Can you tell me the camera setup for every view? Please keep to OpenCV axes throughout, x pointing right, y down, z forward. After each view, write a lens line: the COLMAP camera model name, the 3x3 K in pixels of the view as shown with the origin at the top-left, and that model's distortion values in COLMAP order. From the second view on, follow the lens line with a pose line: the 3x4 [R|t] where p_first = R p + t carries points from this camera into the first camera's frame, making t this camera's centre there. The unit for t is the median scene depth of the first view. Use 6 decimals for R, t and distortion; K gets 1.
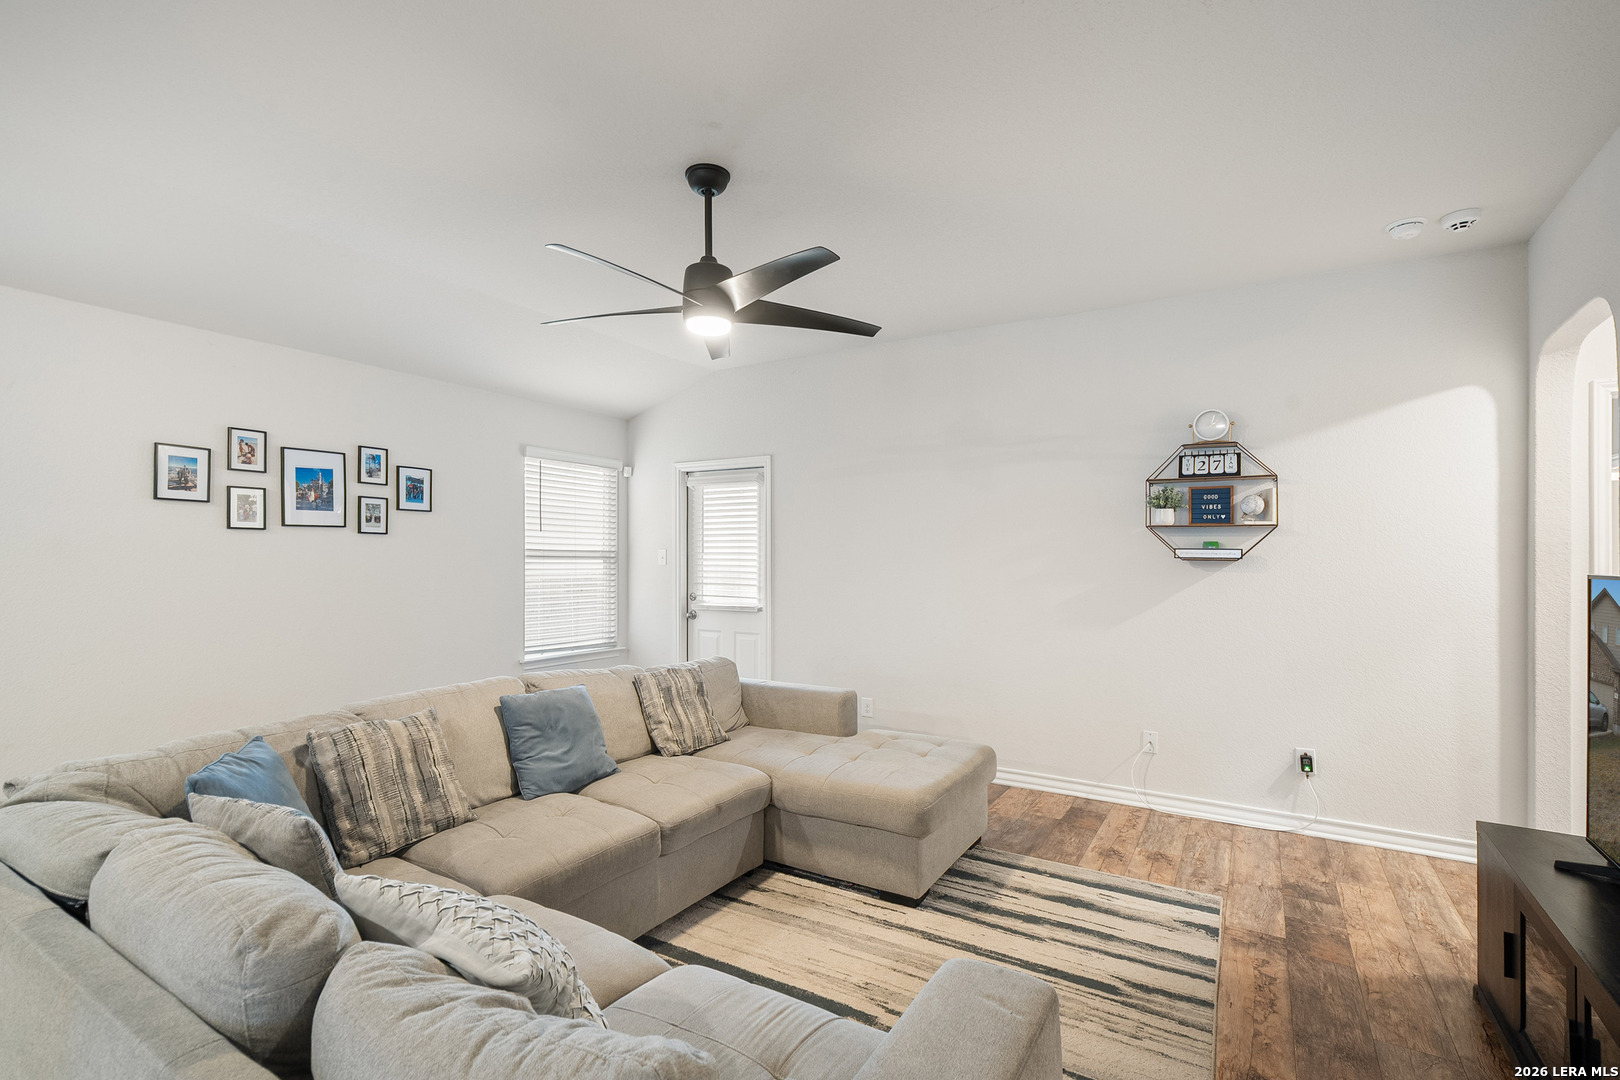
lens RADIAL K [[751.9, 0, 806.1], [0, 751.9, 552.1], [0, 0, 1]] dist [-0.000190, 0.000373]
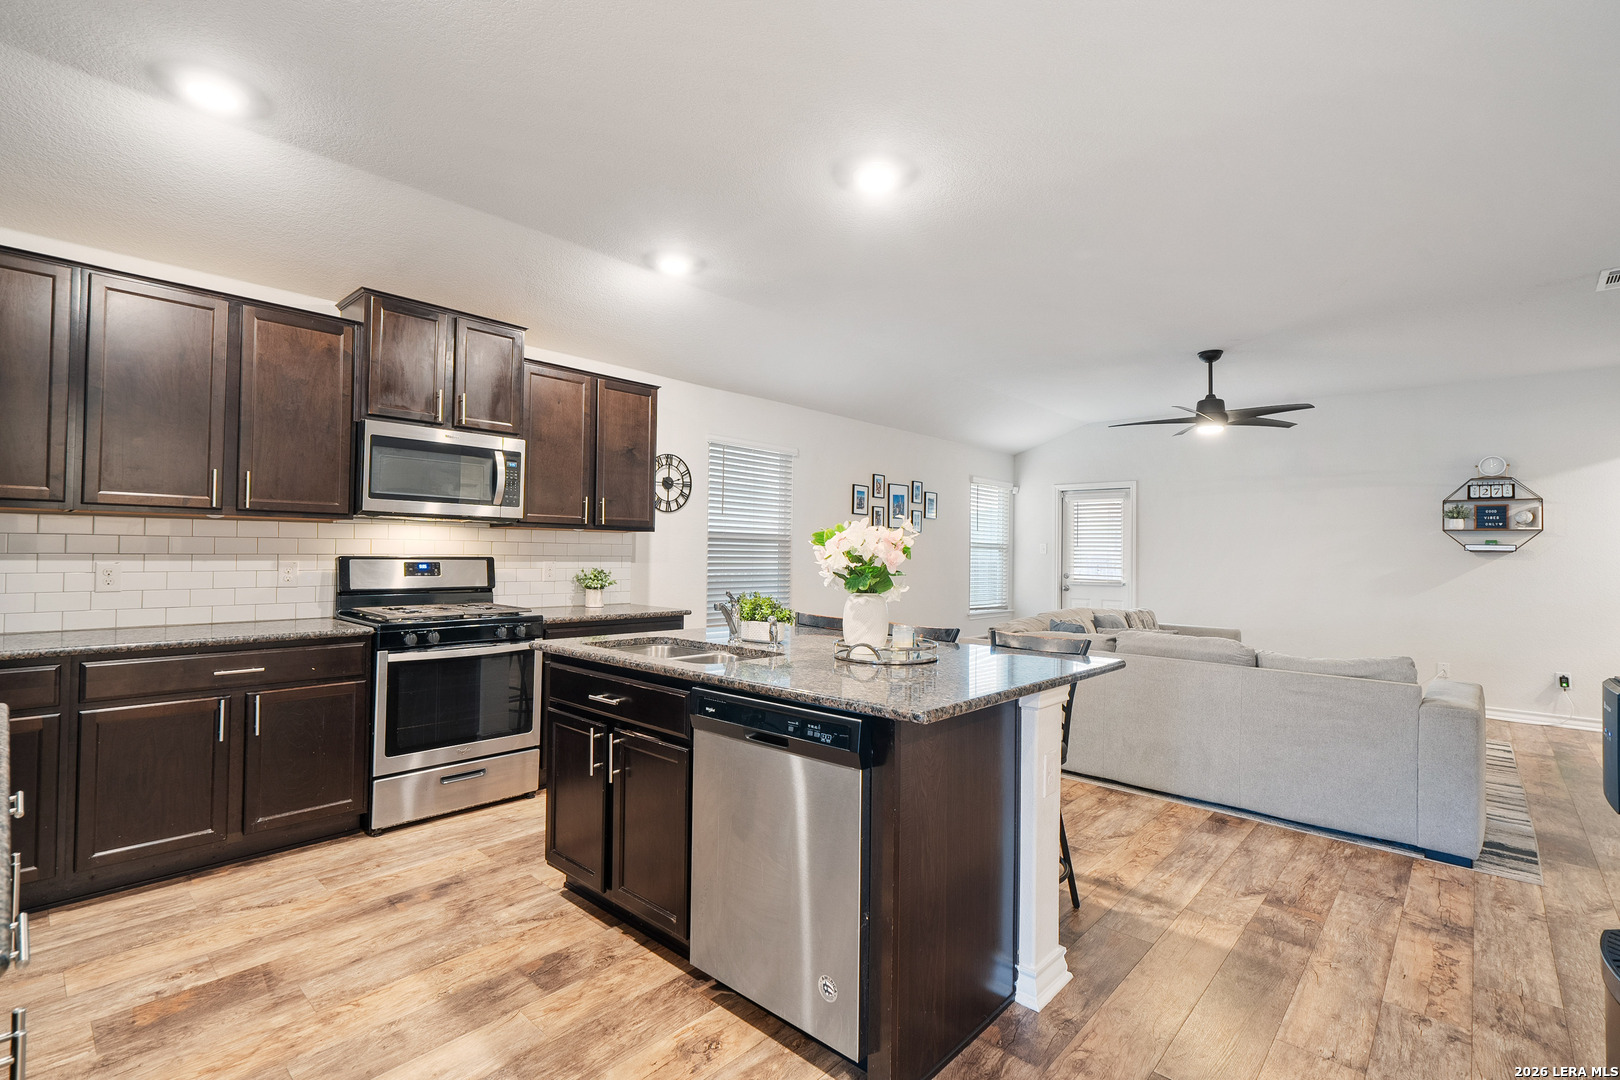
lens RADIAL K [[737.1, 0, 805.1], [0, 737.1, 544.0], [0, 0, 1]] dist [0.001700, 0.000782]
pose [[0.981154, 0.008271, -0.193051, -0.575559], [-0.009687, 0.999933, -0.006394, 0.018161], [0.192985, 0.008144, 0.981168, -0.796847]]
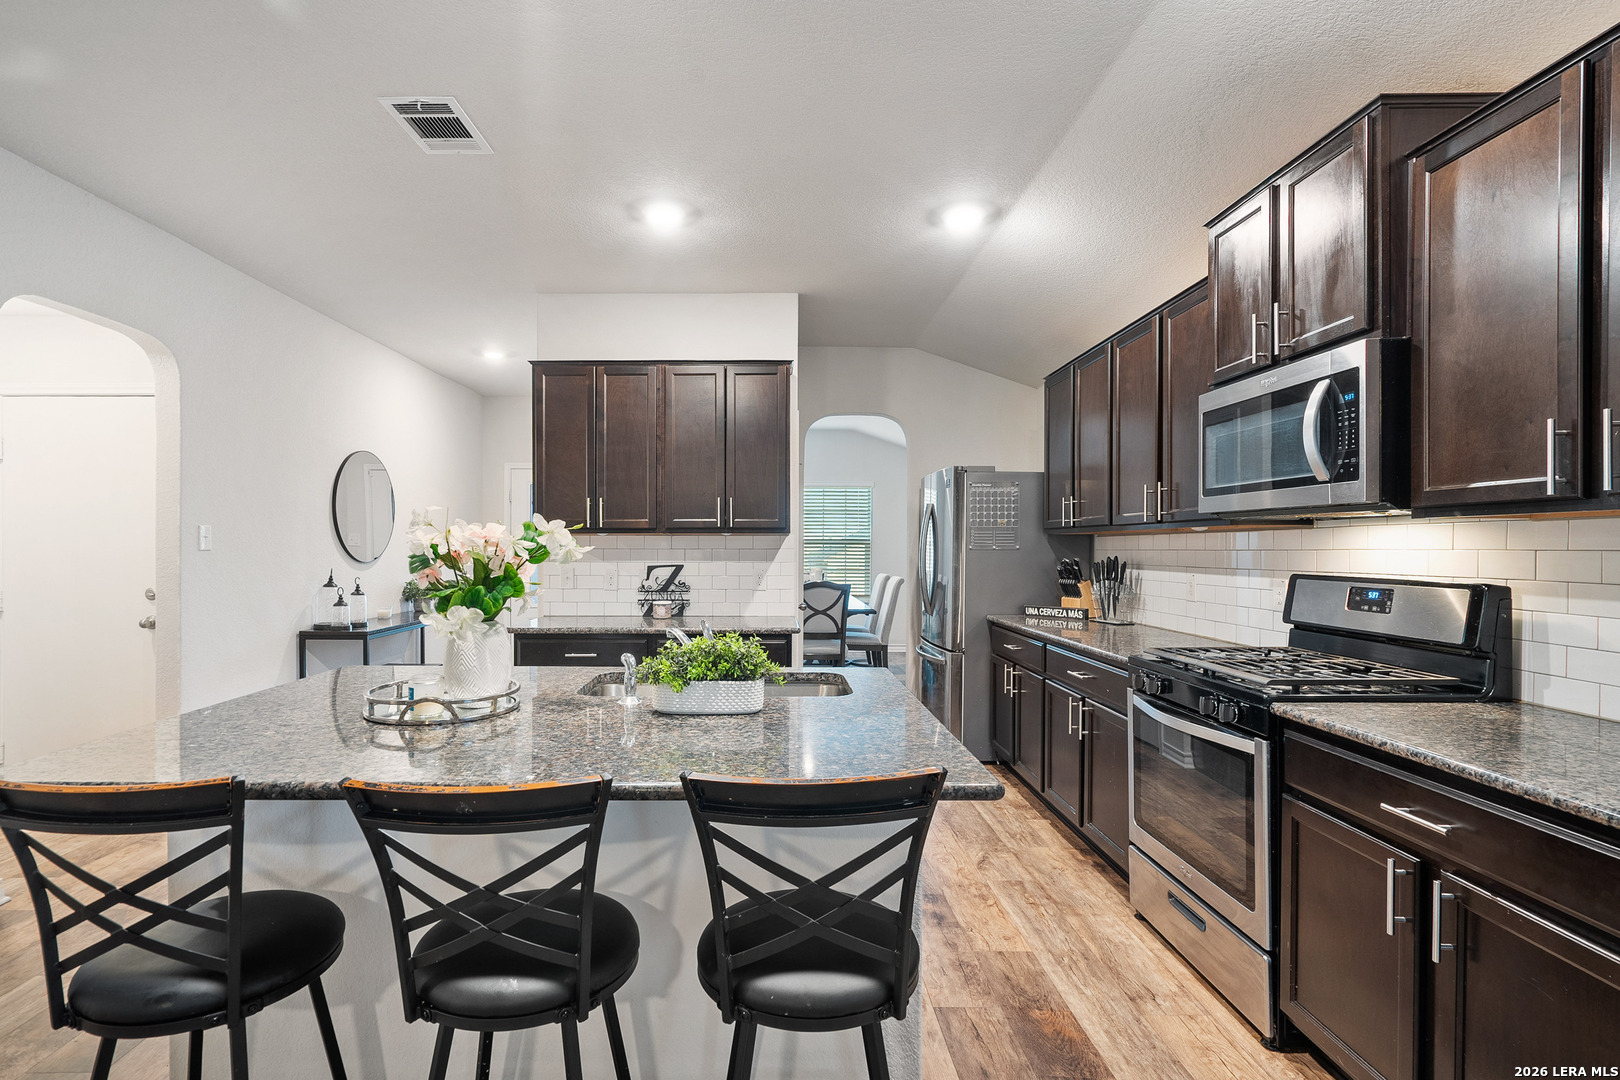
lens RADIAL K [[777.6, 0, 769.7], [0, 777.6, 554.7], [0, 0, 1]] dist [0.000977, 0.000292]
pose [[-0.851252, -0.000599, -0.524756, -0.548159], [-0.002573, 0.999992, 0.003034, 0.014573], [0.524750, 0.003933, -0.851247, 0.373106]]
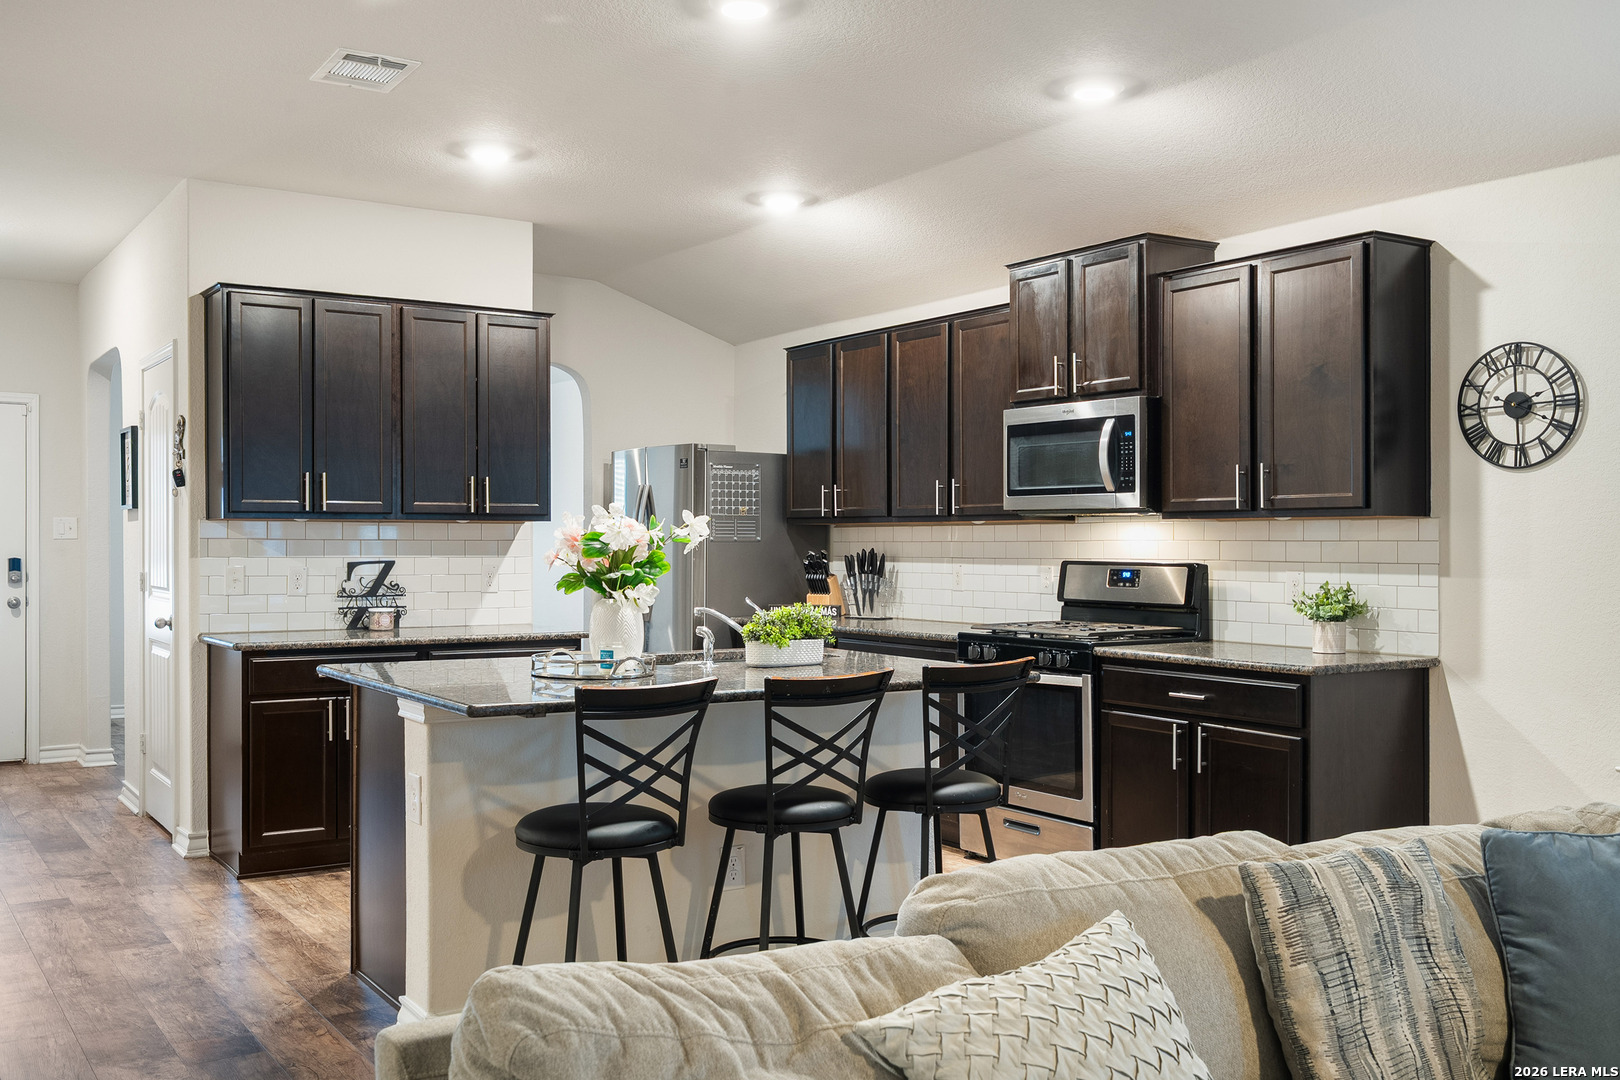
lens RADIAL K [[1479.9, 0, 802.9], [0, 1479.9, 548.0], [0, 0, 1]] dist [-0.004279, 0.012837]
pose [[-0.424607, -0.002248, -0.905375, 0.291805], [-0.000188, 0.999997, -0.002395, 0.023007], [0.905378, -0.000847, -0.424606, 0.455340]]
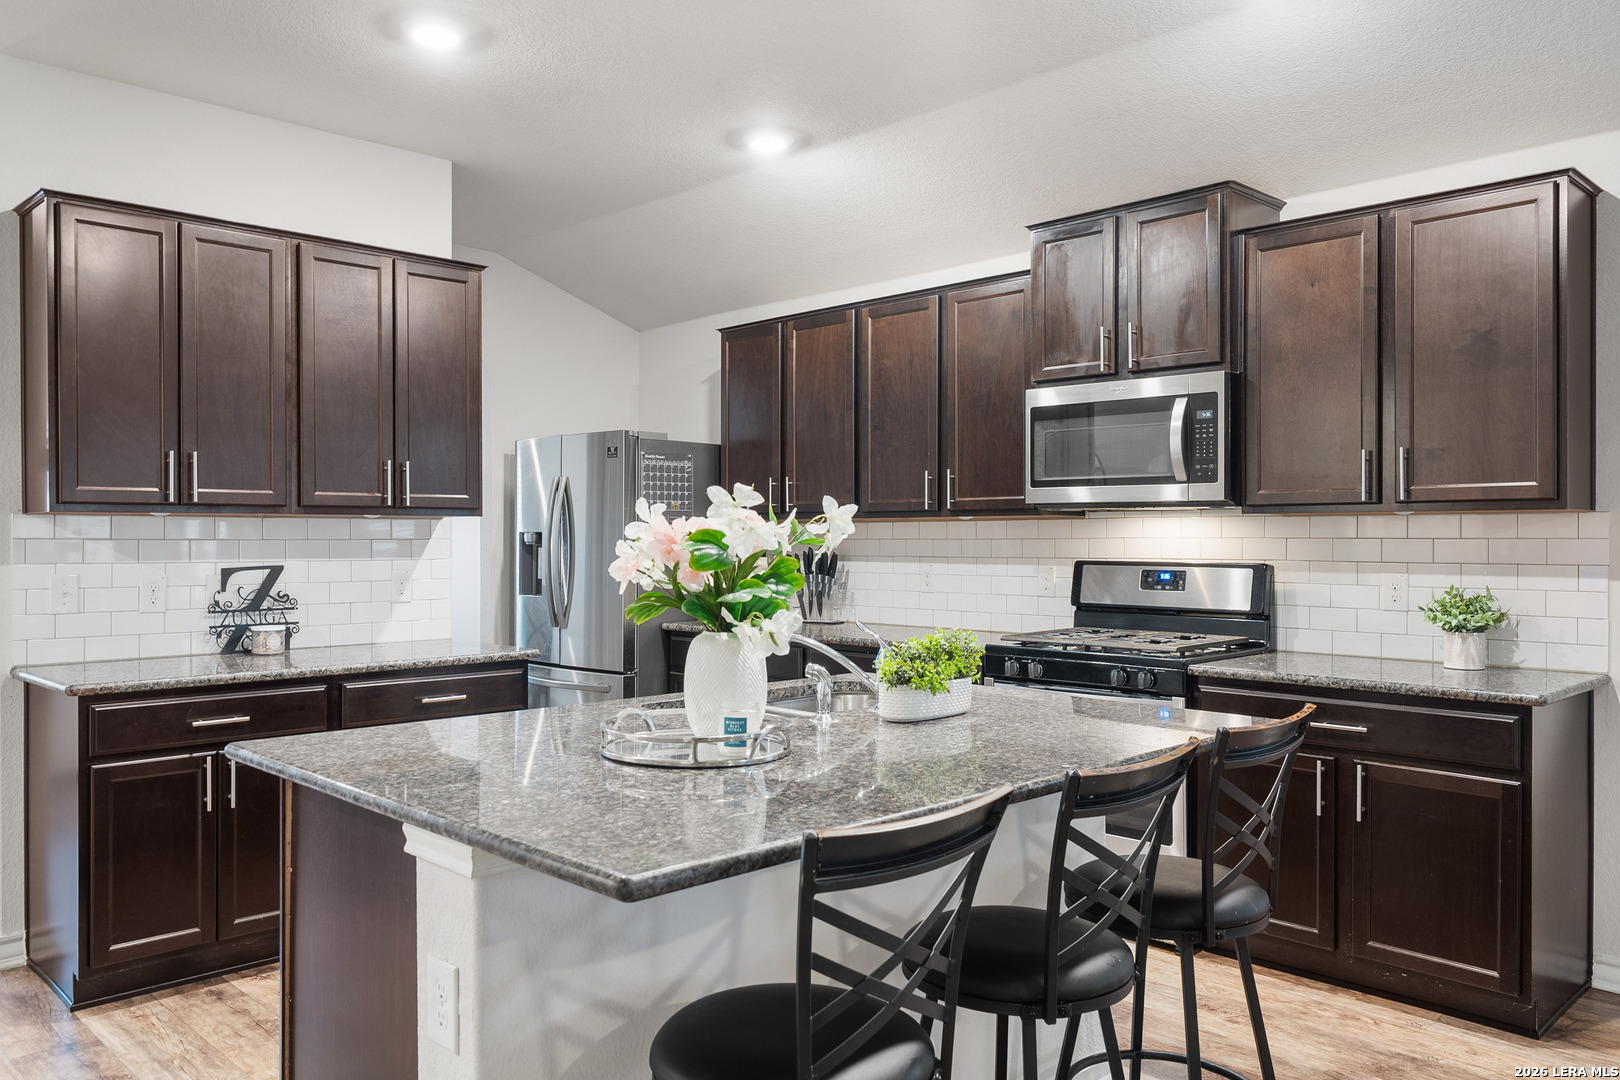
lens RADIAL K [[1205.0, 0, 801.6], [0, 1205.0, 535.7], [0, 0, 1]] dist [0.005571, -0.000738]
pose [[-0.242374, -0.005766, -0.970166, -0.088557], [0.003495, 0.999971, -0.006816, 0.015474], [0.970177, -0.005042, -0.242347, 0.039051]]
